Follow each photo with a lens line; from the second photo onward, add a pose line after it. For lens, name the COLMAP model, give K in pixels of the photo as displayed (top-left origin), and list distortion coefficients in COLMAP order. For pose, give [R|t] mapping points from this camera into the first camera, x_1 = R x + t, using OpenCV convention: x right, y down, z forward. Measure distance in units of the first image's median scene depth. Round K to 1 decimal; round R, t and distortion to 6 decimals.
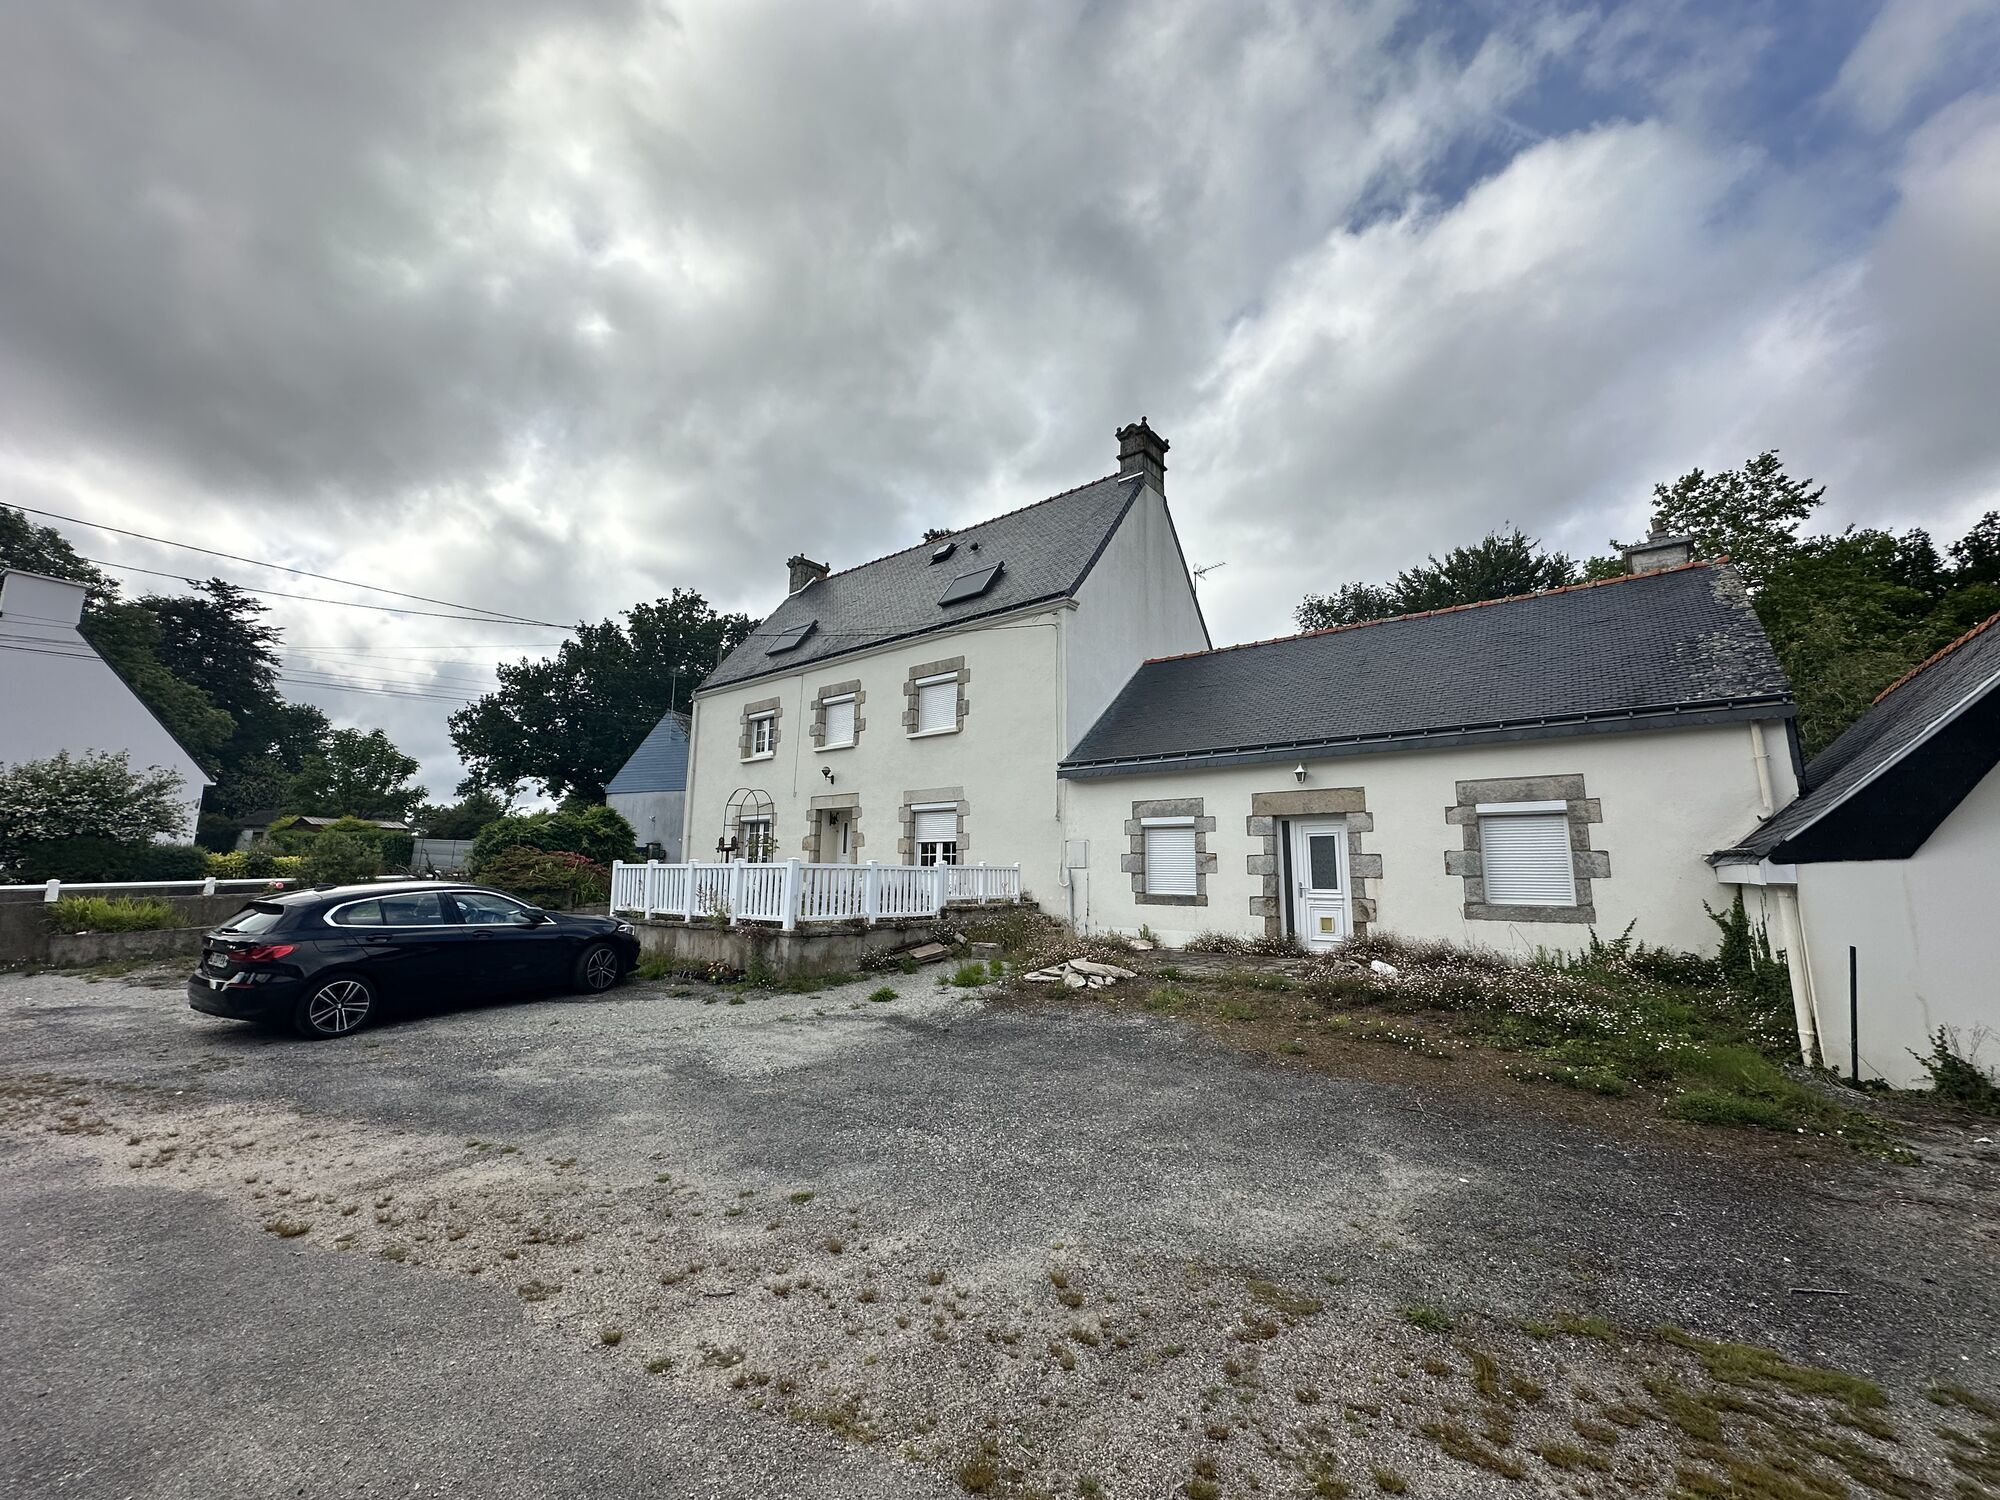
lens RADIAL K [[799.9, 0, 987.1], [0, 799.9, 748.3], [0, 0, 1]] dist [-0.000909, -0.000261]
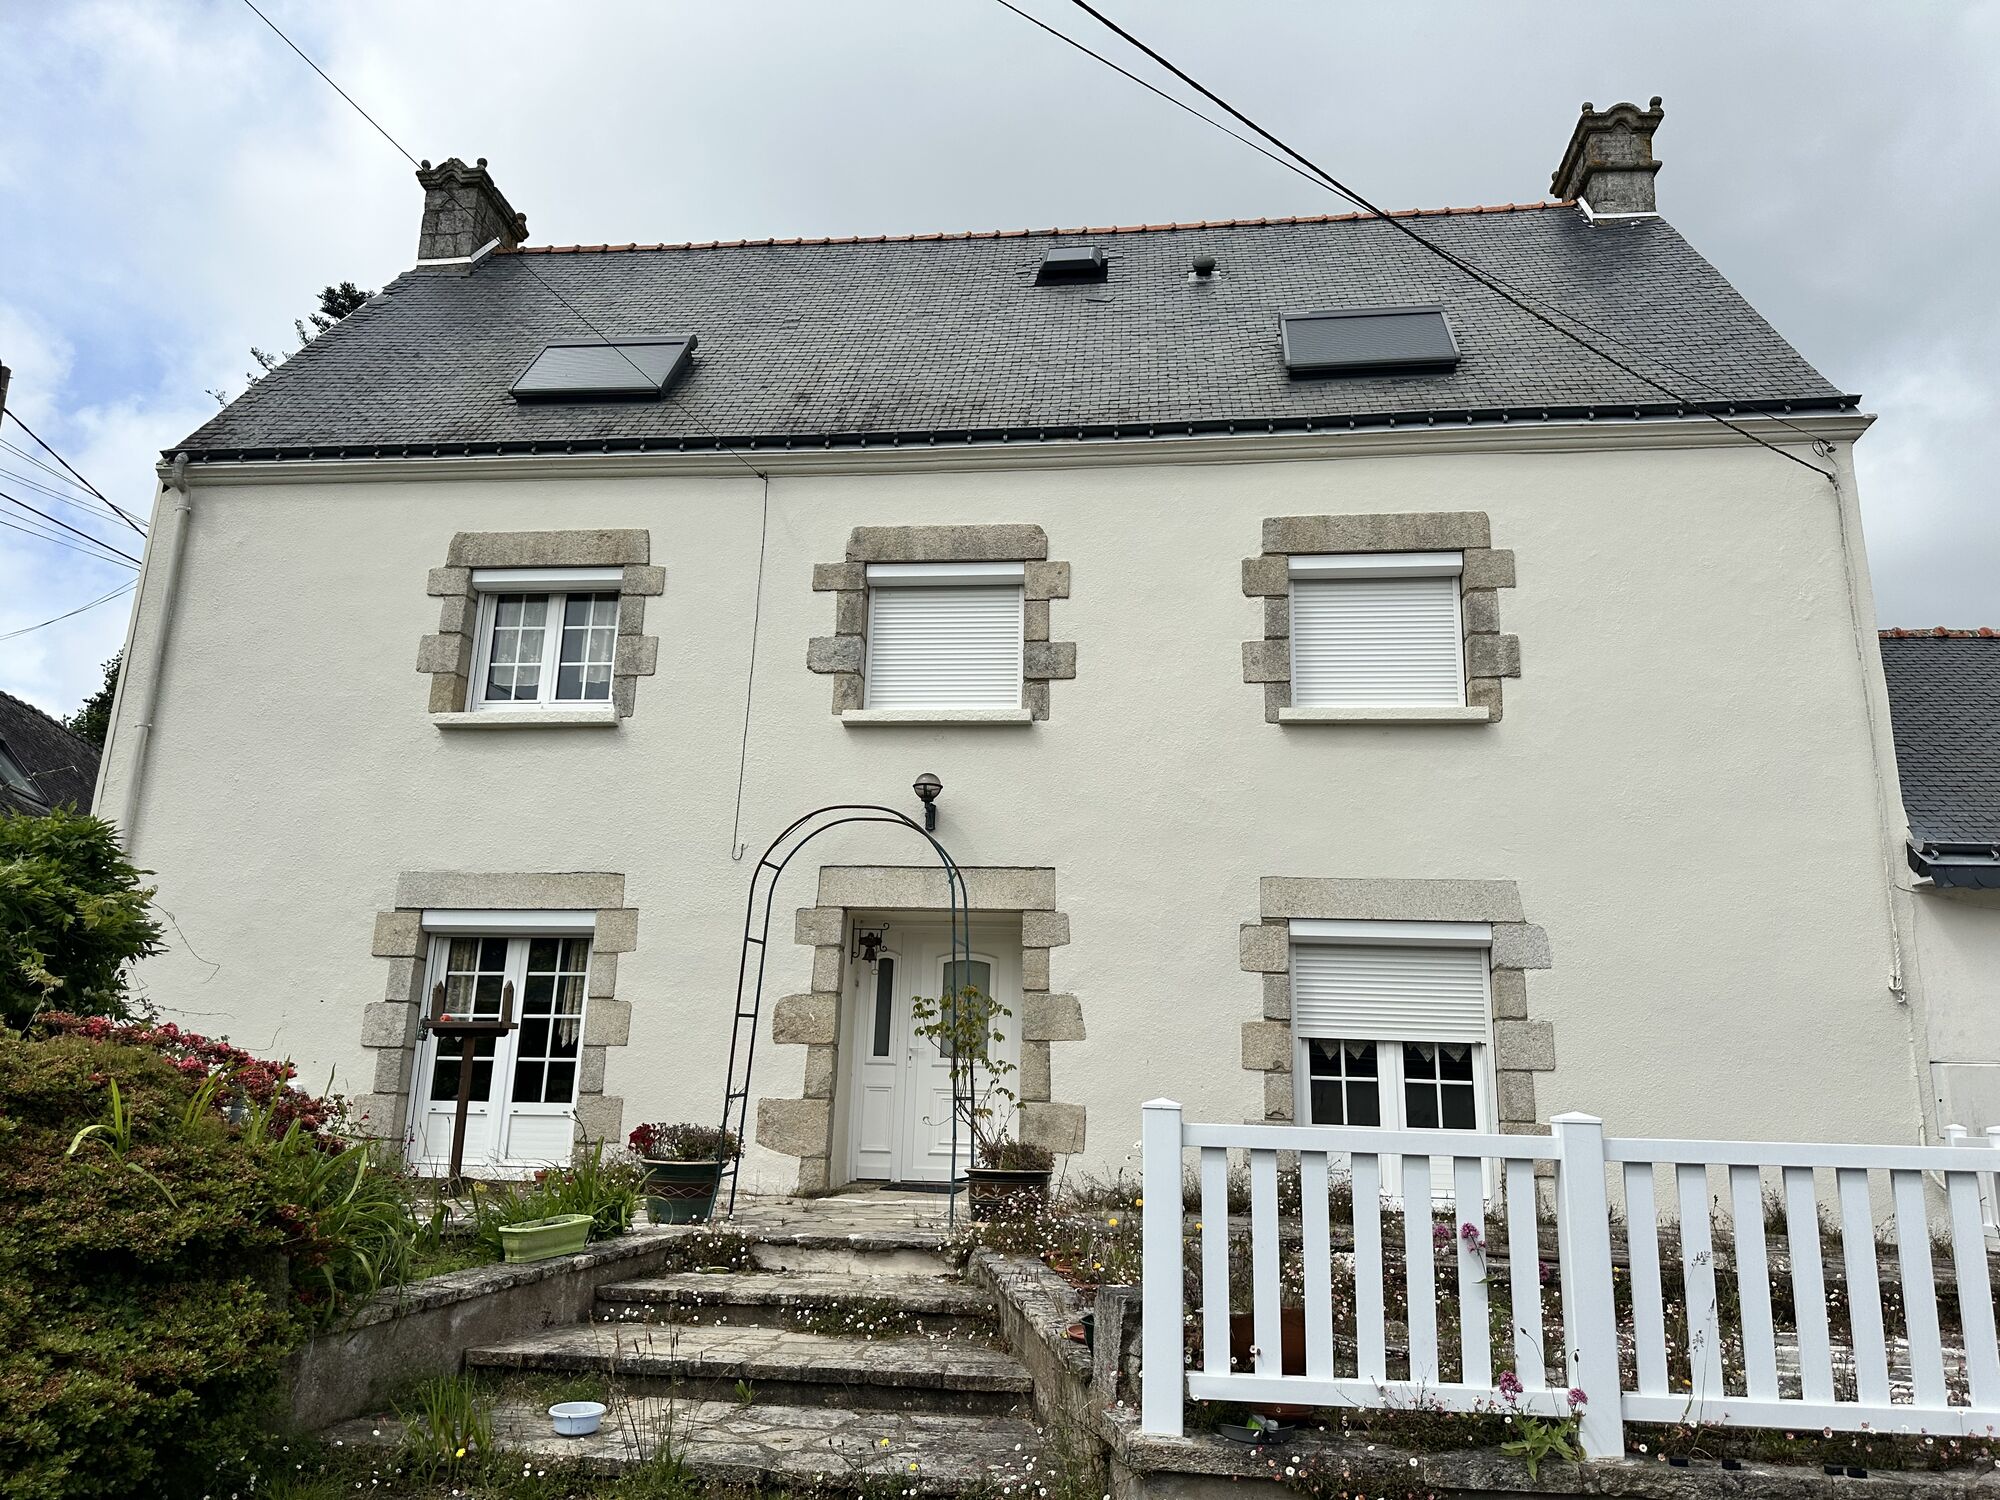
lens RADIAL K [[1339.4, 0, 1007.0], [0, 1339.4, 746.3], [0, 0, 1]] dist [0.046171, -0.003503]
pose [[0.829994, 0.137315, 0.540606, -0.462666], [-0.103466, 0.990305, -0.092688, 0.057272], [-0.548092, 0.020996, 0.836154, 0.553743]]
